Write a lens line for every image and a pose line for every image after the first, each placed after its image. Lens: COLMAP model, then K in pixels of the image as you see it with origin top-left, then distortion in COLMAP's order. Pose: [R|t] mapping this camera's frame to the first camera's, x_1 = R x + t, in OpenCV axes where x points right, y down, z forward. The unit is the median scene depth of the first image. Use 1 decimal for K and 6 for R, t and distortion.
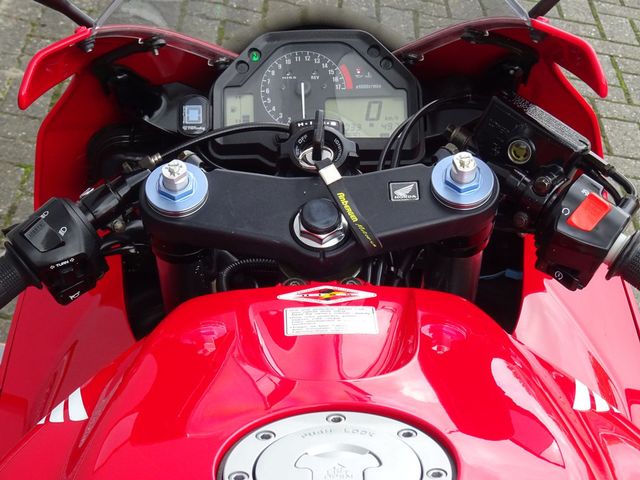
lens RADIAL K [[1520.4, 0, 320.0], [0, 1520.4, 240.0], [0, 0, 1]] dist [0.478712, -0.288505]
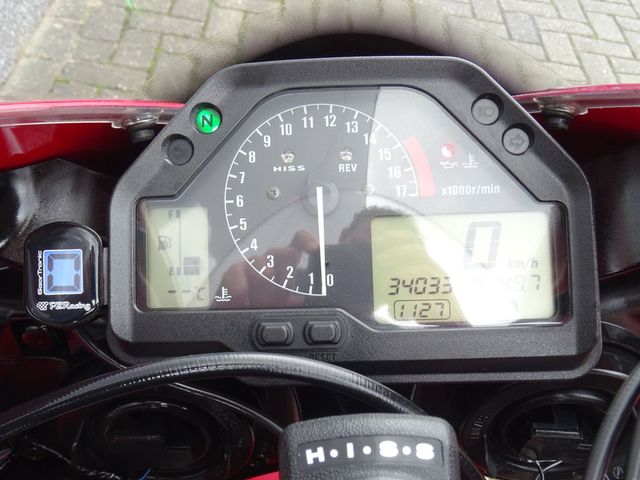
lens RADIAL K [[776.5, 0, 320.0], [0, 776.5, 240.0], [0, 0, 1]] dist [-0.011370, 0.435721]
pose [[0.999925, -0.007182, -0.009926, -0.009173], [0.009174, 0.975880, 0.218115, -0.134919], [0.008120, -0.218190, 0.975873, 0.780100]]
